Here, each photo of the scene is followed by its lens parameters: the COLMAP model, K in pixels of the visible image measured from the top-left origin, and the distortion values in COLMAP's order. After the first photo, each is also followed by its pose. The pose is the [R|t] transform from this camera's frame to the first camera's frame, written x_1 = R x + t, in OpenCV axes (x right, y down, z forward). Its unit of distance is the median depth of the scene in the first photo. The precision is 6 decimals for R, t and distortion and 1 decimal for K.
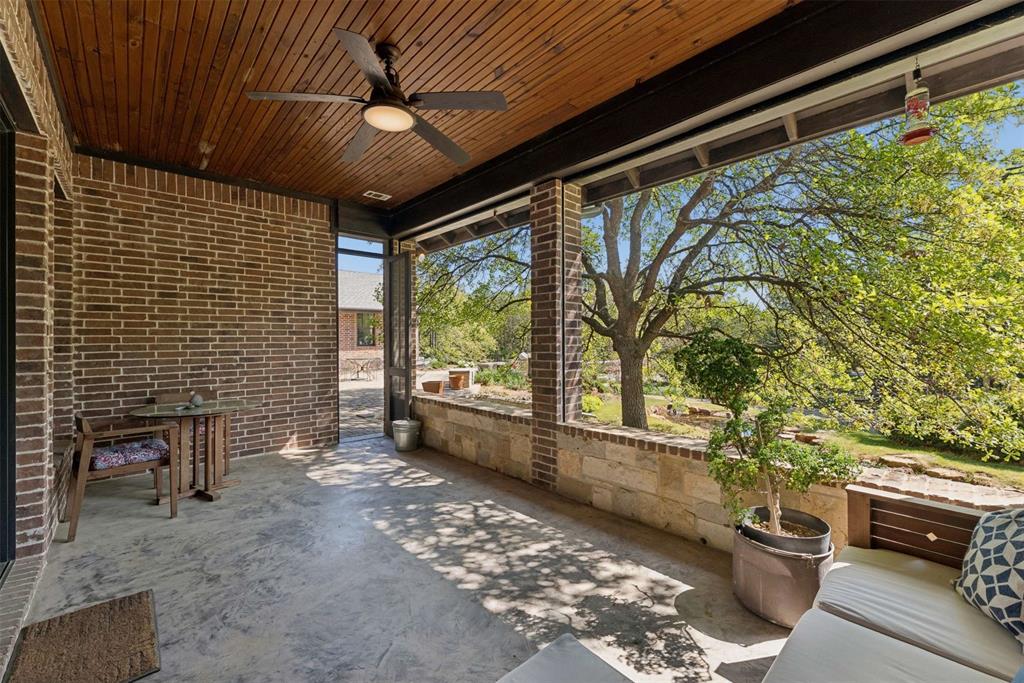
lens RADIAL K [[416.8, 0, 512.1], [0, 416.8, 339.5], [0, 0, 1]] dist [0.002118, 0.000081]
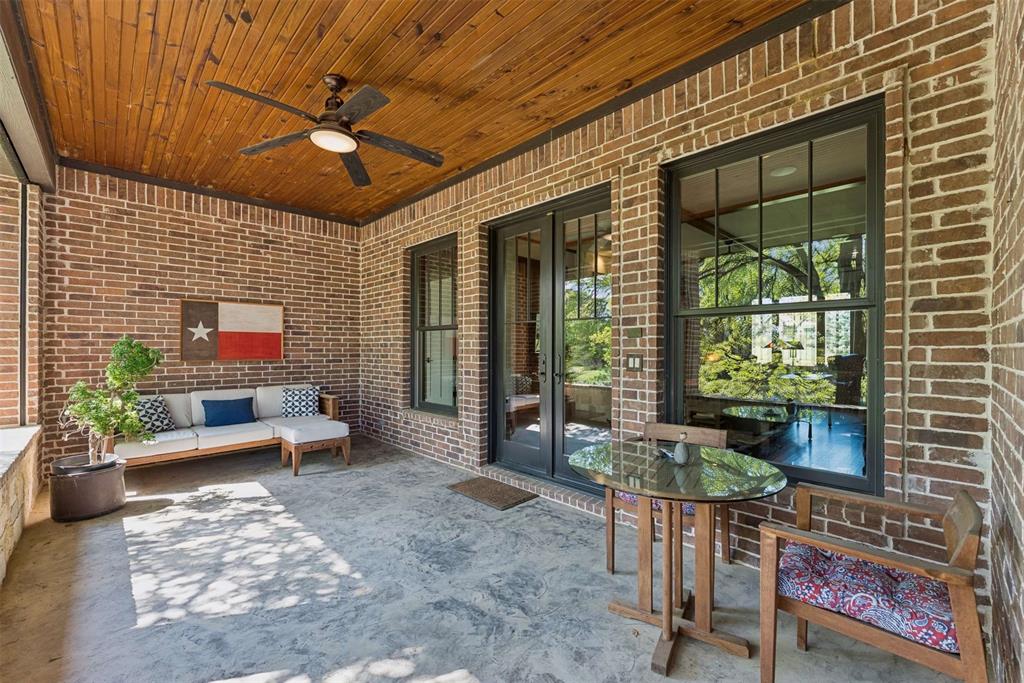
lens RADIAL K [[416.8, 0, 511.8], [0, 416.8, 344.1], [0, 0, 1]] dist [0.002118, 0.000081]
pose [[-0.999543, -0.001658, -0.030199, -0.704430], [-0.001531, 0.999990, -0.004217, 0.004358], [0.030205, -0.004169, -0.999535, 2.061661]]
